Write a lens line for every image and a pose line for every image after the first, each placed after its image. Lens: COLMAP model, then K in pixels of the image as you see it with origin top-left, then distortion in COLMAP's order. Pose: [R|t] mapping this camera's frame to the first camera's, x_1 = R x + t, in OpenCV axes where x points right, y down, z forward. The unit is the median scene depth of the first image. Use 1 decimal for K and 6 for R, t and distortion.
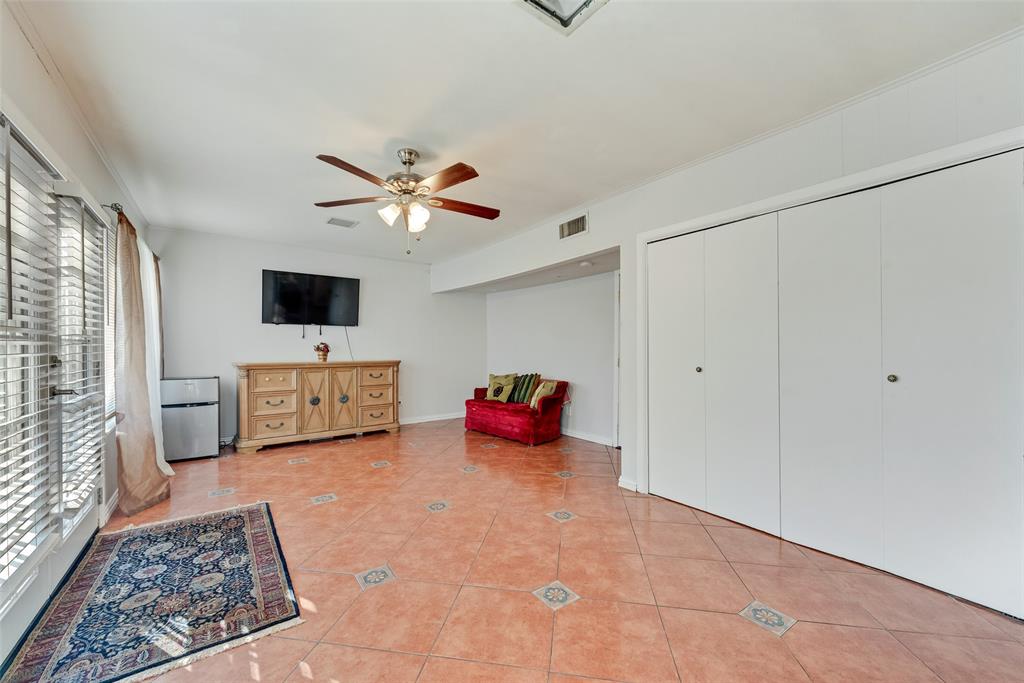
lens RADIAL K [[402.5, 0, 511.8], [0, 402.5, 350.7], [0, 0, 1]] dist [-0.000275, -0.000708]
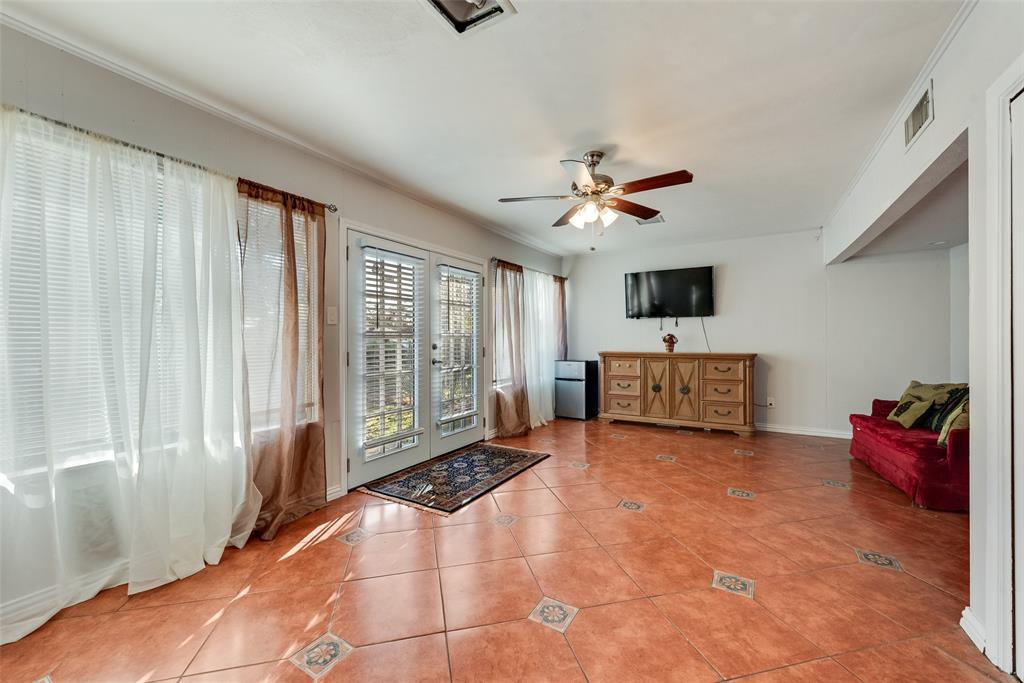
lens RADIAL K [[402.1, 0, 506.7], [0, 402.1, 340.9], [0, 0, 1]] dist [0.000696, 0.000053]
pose [[0.381448, 0.005153, -0.924376, 0.498462], [-0.004559, 0.999983, 0.003693, -0.006020], [0.924379, 0.002805, 0.381464, 0.305722]]
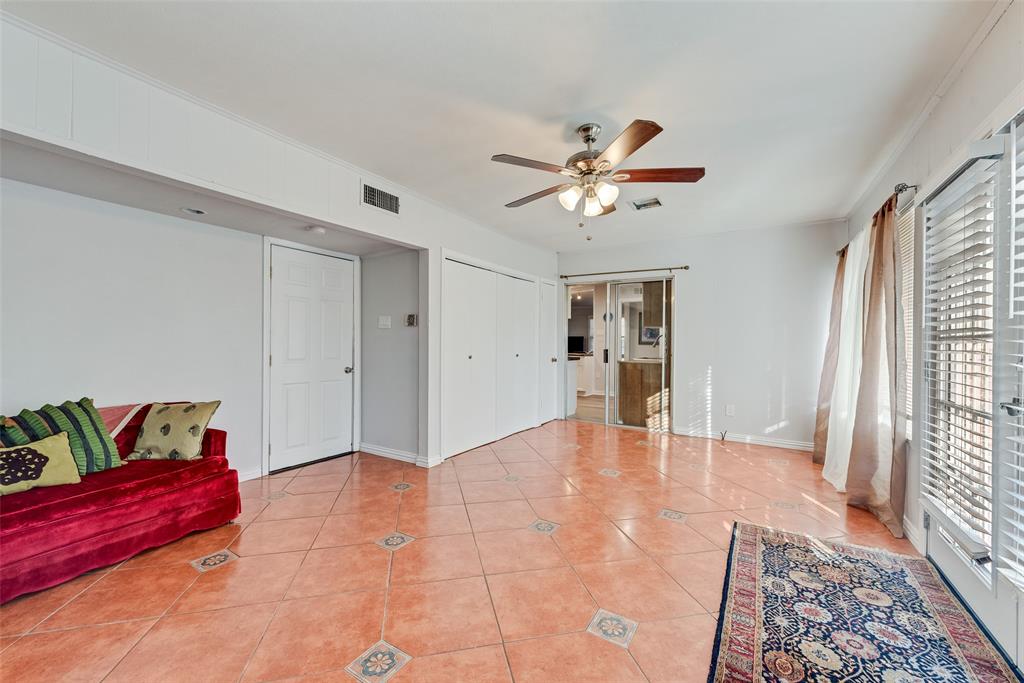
lens RADIAL K [[397.7, 0, 506.6], [0, 397.7, 343.4], [0, 0, 1]] dist [0.001148, -0.000341]
pose [[-0.363652, -0.003947, 0.931526, -0.809512], [-0.001727, 0.999992, 0.003562, -0.008118], [-0.931533, -0.000313, -0.363656, 1.182609]]
